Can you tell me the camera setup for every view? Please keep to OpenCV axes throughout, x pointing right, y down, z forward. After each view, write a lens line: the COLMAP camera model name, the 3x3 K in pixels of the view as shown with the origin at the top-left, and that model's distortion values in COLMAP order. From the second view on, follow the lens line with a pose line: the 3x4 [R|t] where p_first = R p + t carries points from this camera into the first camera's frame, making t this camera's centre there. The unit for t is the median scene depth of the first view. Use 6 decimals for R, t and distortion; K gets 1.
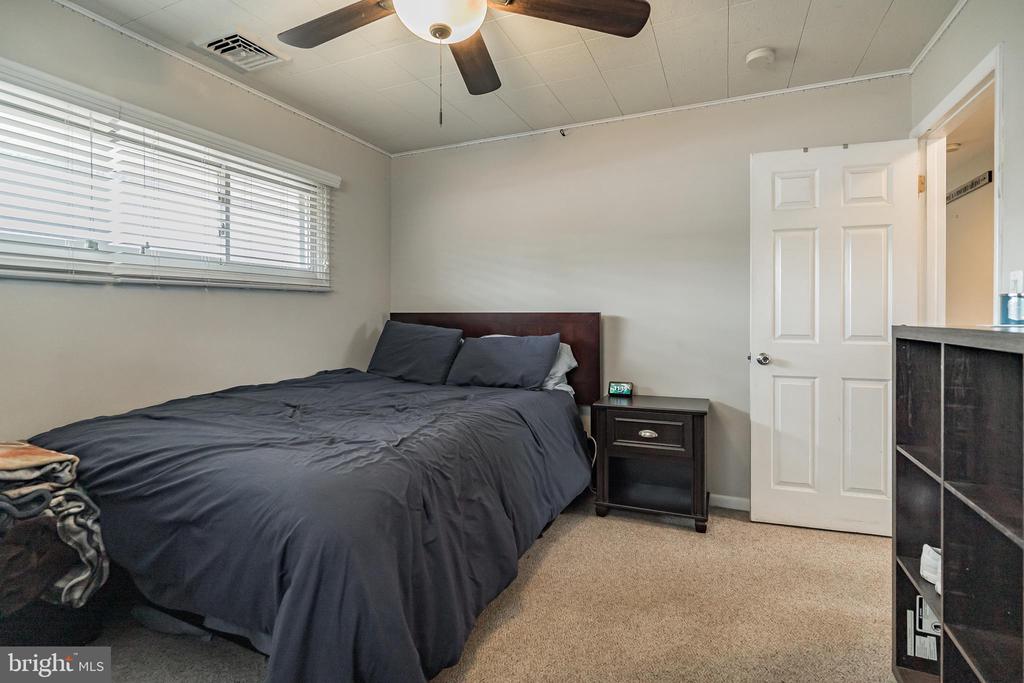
lens RADIAL K [[464.4, 0, 514.4], [0, 464.4, 312.3], [0, 0, 1]] dist [-0.000732, -0.000101]
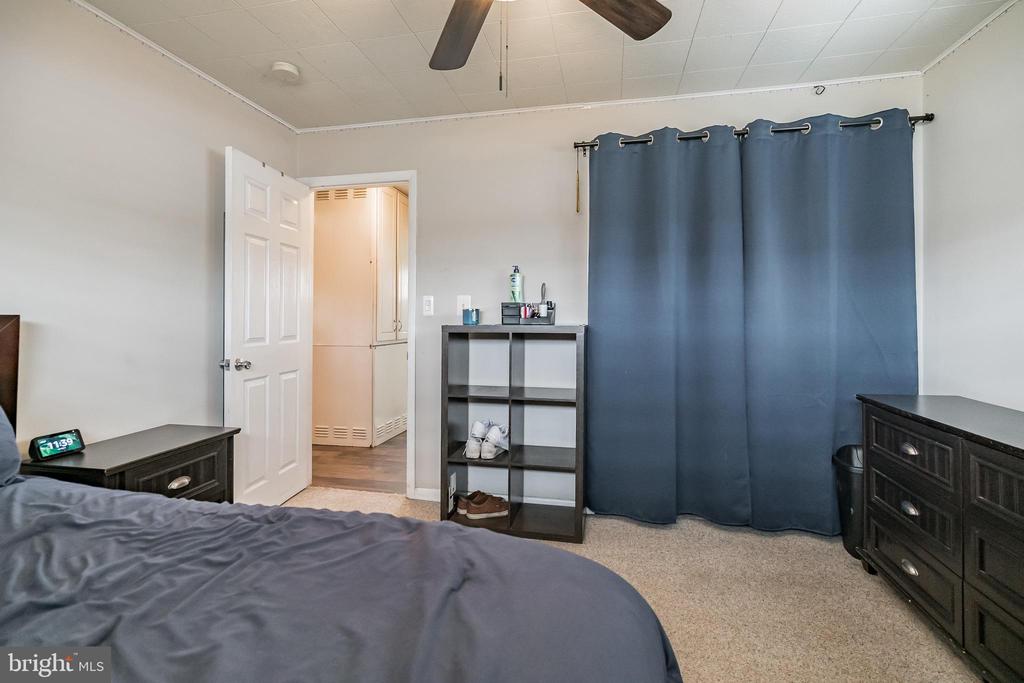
lens RADIAL K [[482.6, 0, 512.6], [0, 482.6, 317.6], [0, 0, 1]] dist [0.001788, 0.000429]
pose [[-0.208633, 0.000507, 0.977994, -0.590345], [0.003829, 0.999993, 0.000298, 0.005225], [-0.977986, 0.003807, -0.208634, 0.676750]]
